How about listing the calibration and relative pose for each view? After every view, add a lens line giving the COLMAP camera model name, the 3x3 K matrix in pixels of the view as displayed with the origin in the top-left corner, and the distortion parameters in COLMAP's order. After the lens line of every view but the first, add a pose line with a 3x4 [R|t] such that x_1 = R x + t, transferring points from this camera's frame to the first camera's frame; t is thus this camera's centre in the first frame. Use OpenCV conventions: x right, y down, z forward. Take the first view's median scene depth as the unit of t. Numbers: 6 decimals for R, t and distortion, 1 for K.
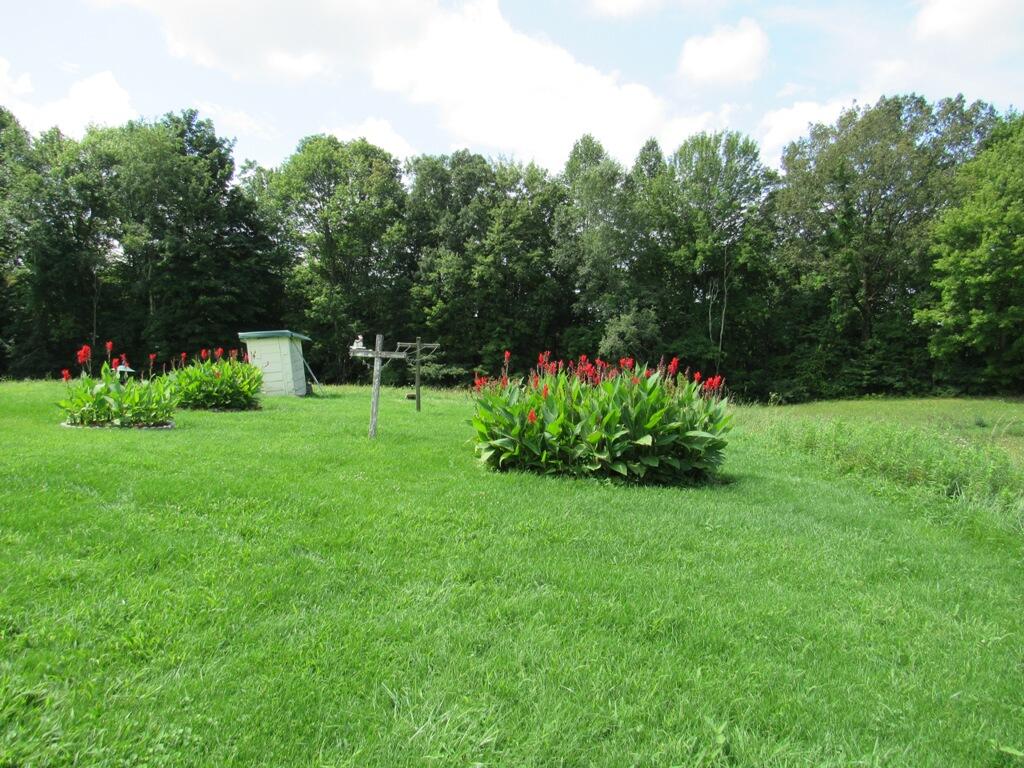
lens RADIAL K [[725.9, 0, 512.5], [0, 725.9, 385.8], [0, 0, 1]] dist [-0.039979, 0.001920]
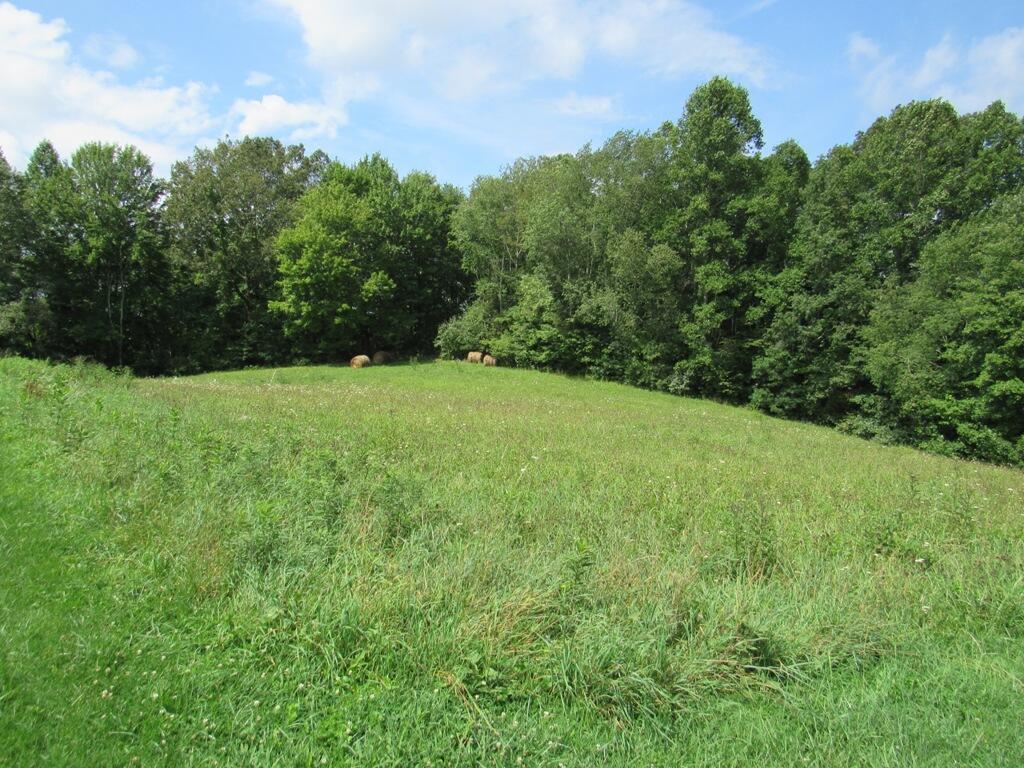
lens RADIAL K [[725.9, 0, 511.9], [0, 725.9, 380.3], [0, 0, 1]] dist [-0.039979, 0.001920]
pose [[0.772251, -0.046754, 0.633595, 0.041397], [0.040306, 0.998885, 0.024582, 0.025157], [-0.634038, 0.006555, 0.773274, -0.312907]]
